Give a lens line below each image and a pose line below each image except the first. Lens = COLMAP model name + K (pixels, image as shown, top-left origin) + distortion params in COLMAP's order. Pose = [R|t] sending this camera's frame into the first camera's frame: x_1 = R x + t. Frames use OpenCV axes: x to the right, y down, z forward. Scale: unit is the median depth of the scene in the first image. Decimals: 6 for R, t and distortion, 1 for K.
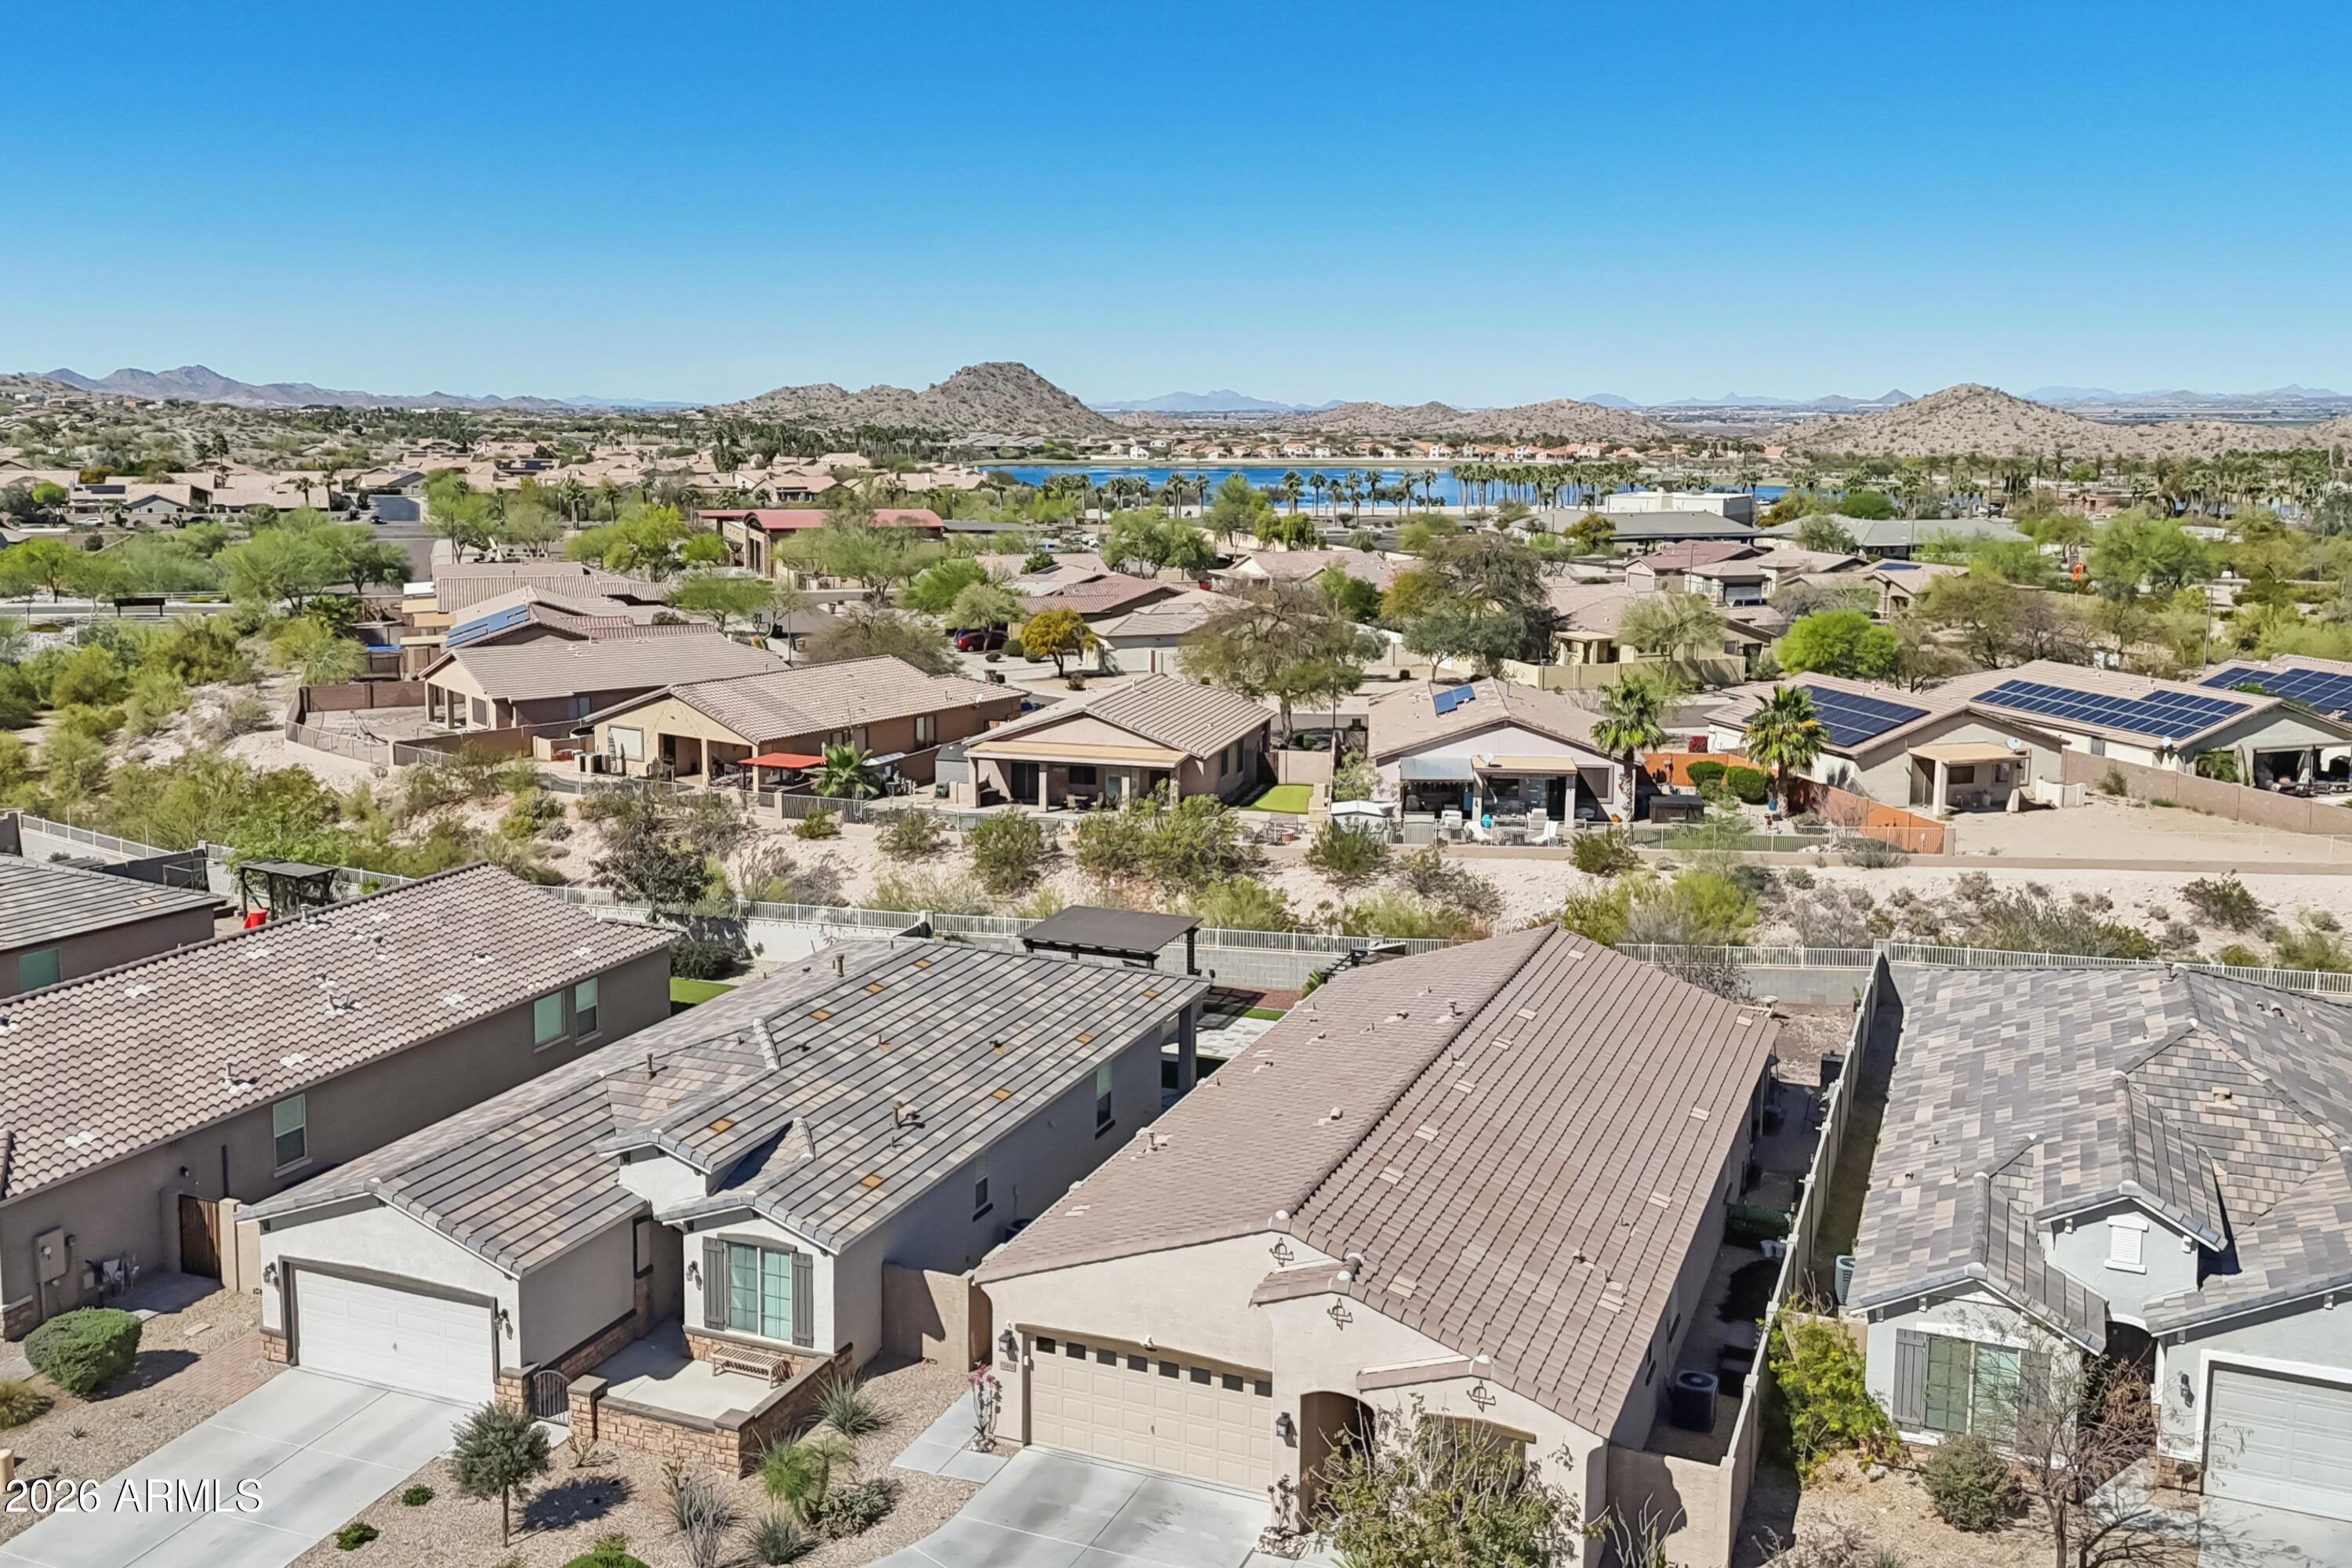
lens RADIAL K [[2070.4, 0, 1167.2], [0, 2070.4, 663.3], [0, 0, 1]] dist [0.062142, -0.059564]
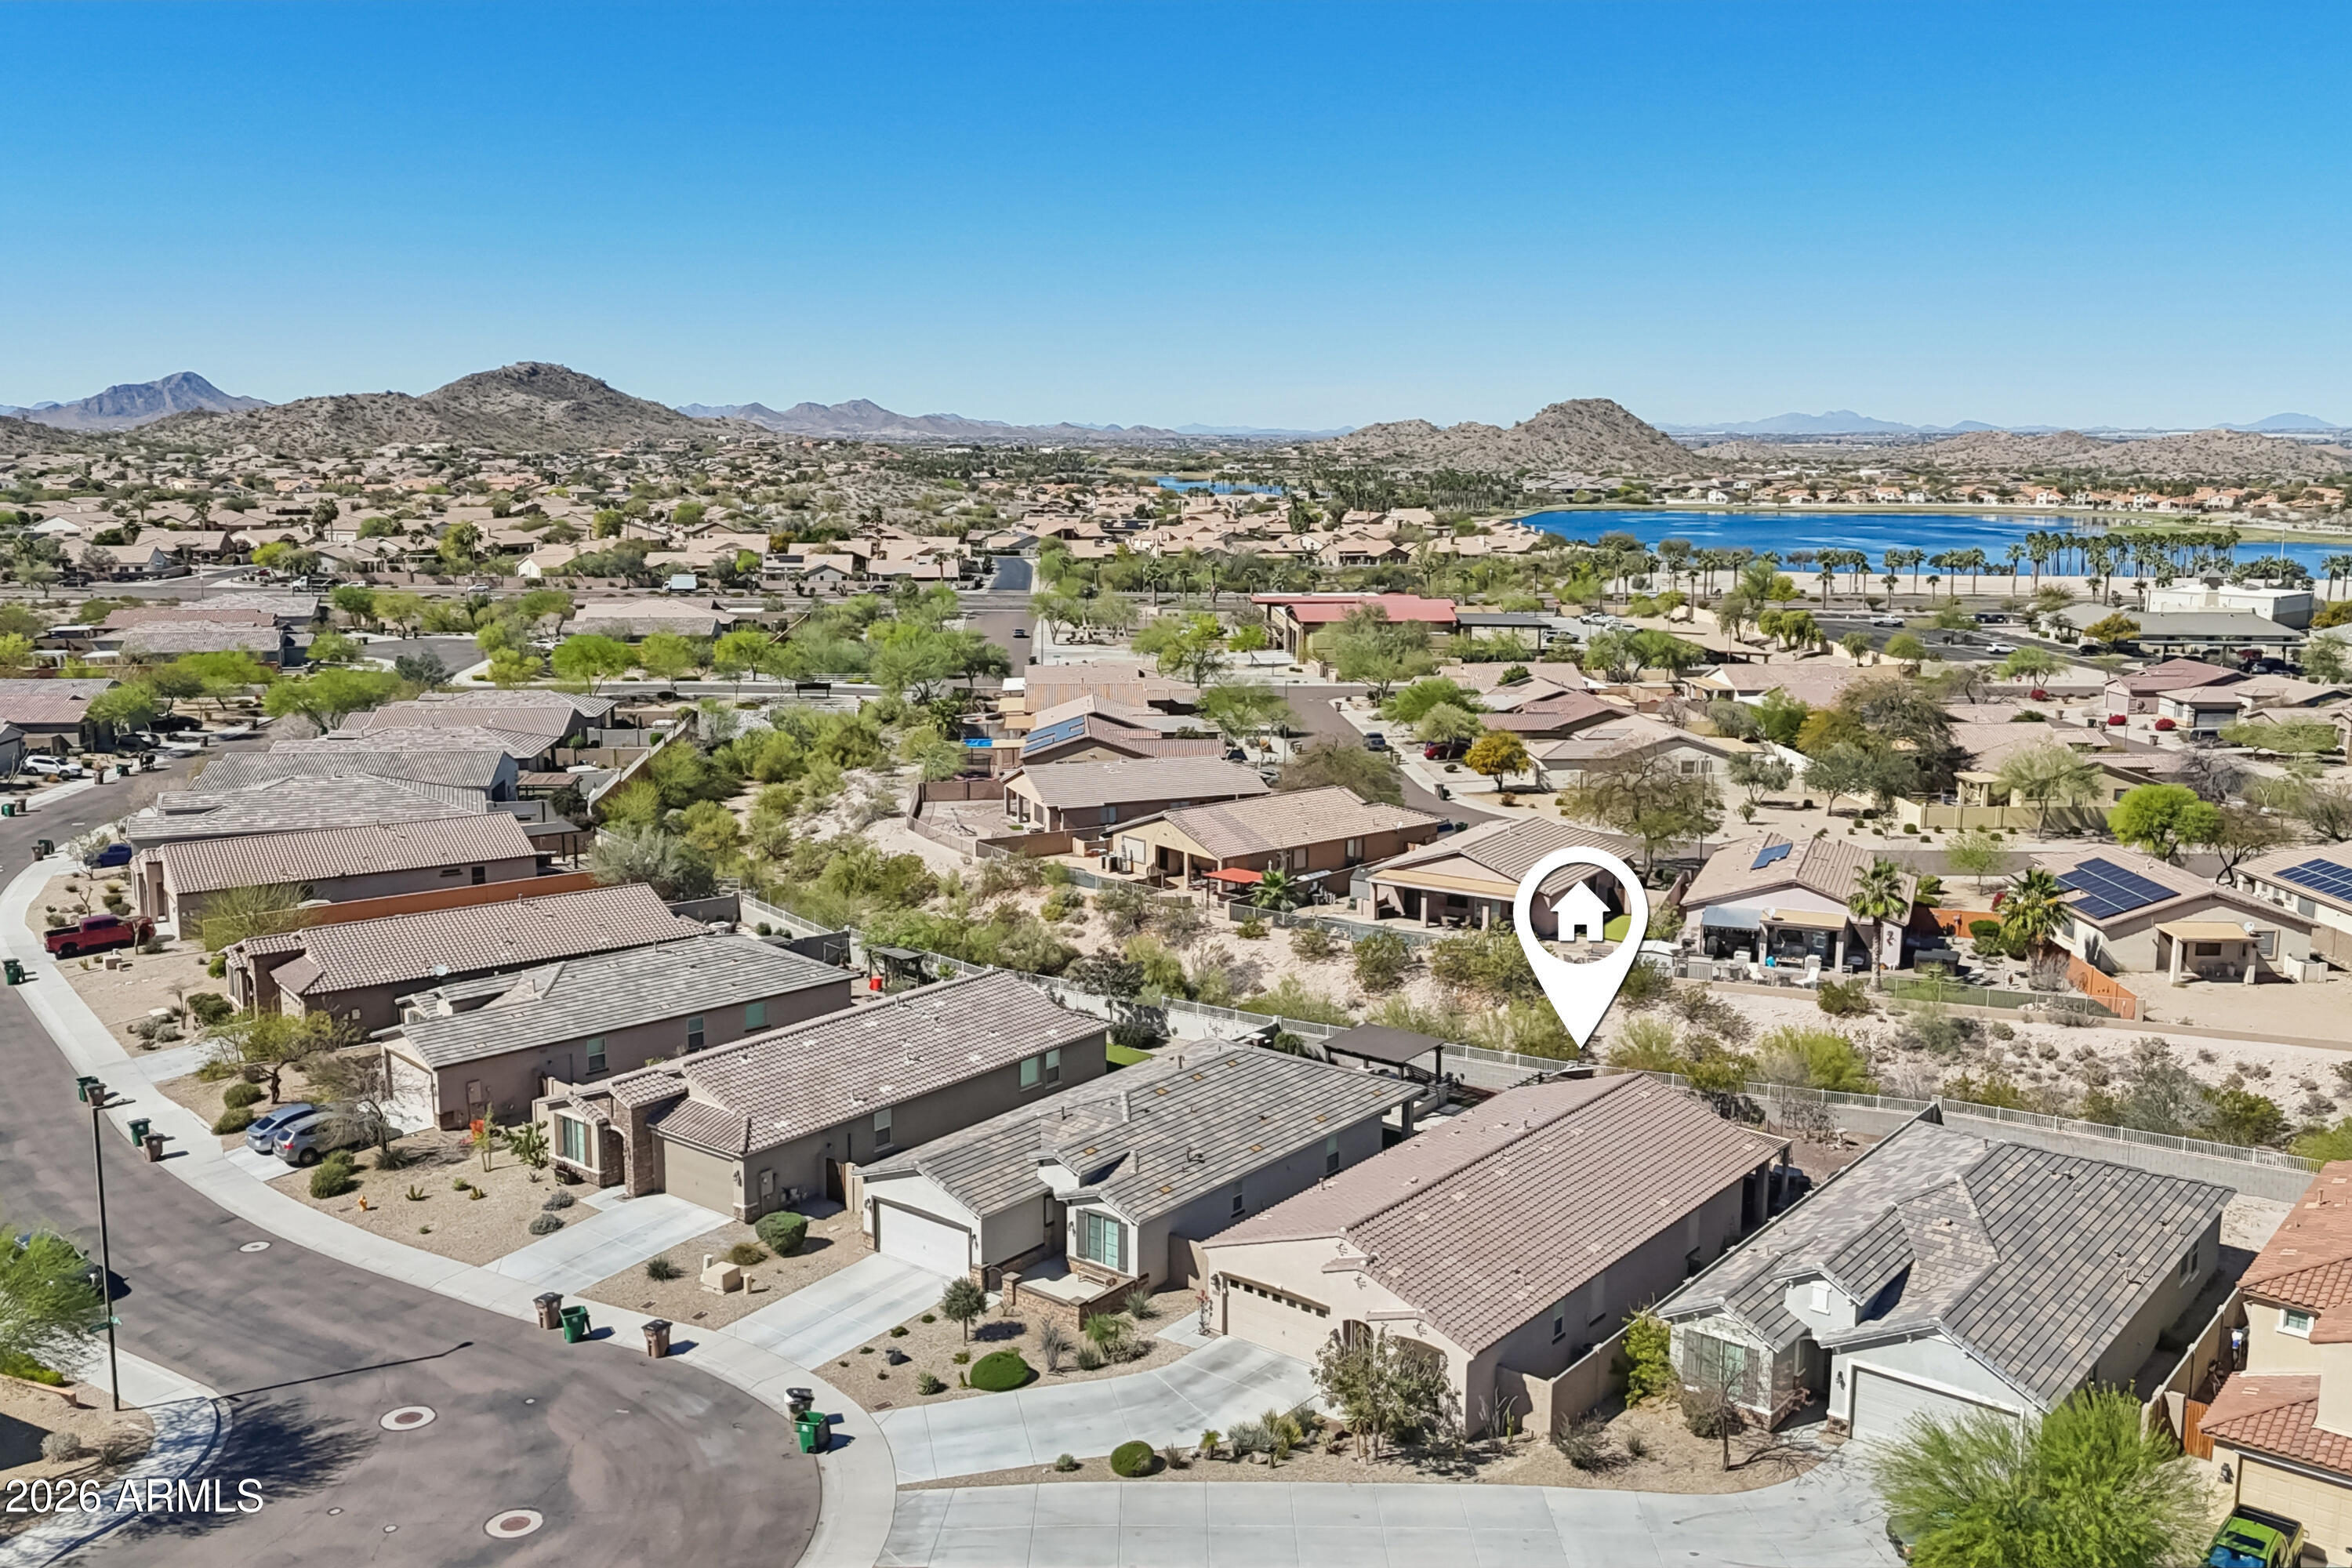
lens RADIAL K [[2045.1, 0, 1170.1], [0, 2045.1, 748.3], [0, 0, 1]] dist [0.090981, -0.115004]
pose [[0.959913, 0.043244, -0.276944, 0.151774], [-0.034483, 0.998741, 0.036427, -0.090743], [0.278170, -0.025417, 0.960195, -0.321483]]
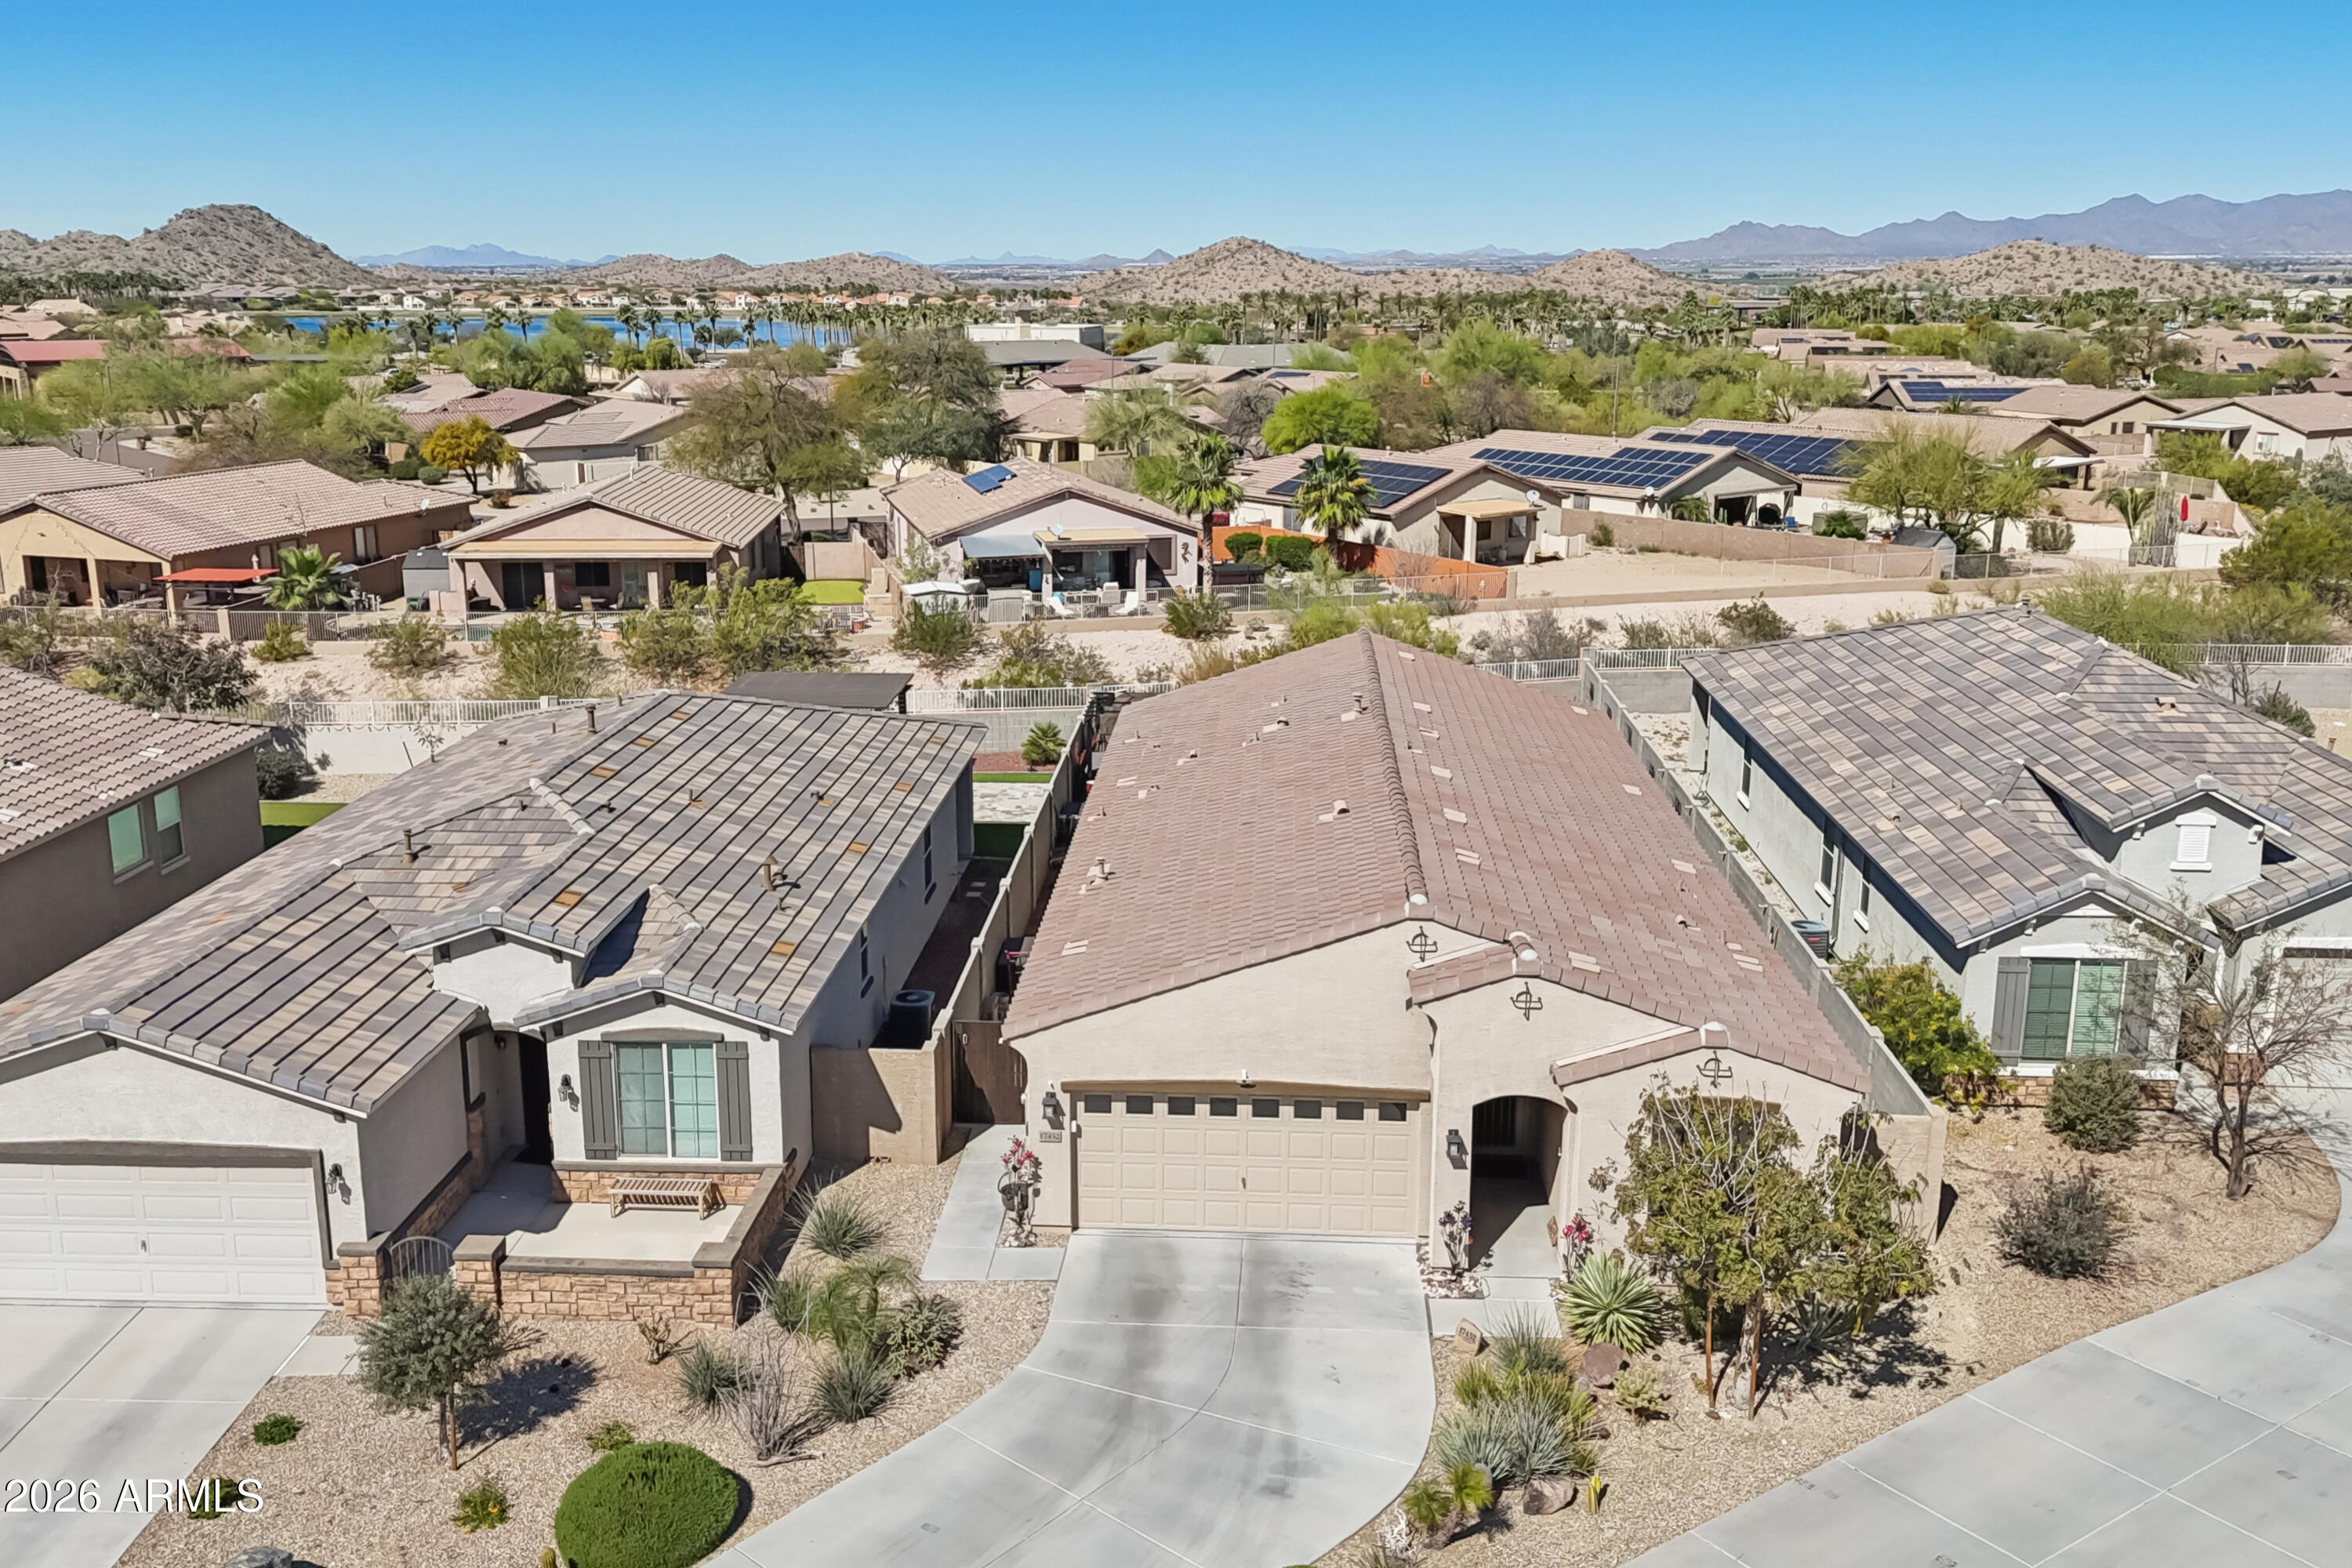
lens RADIAL K [[2045.1, 0, 1170.1], [0, 2045.1, 748.3], [0, 0, 1]] dist [0.090981, -0.115004]
pose [[0.943113, -0.079582, 0.322806, -0.107096], [0.044461, 0.992398, 0.114762, 0.040895], [-0.329485, -0.093881, 0.939482, 0.105669]]
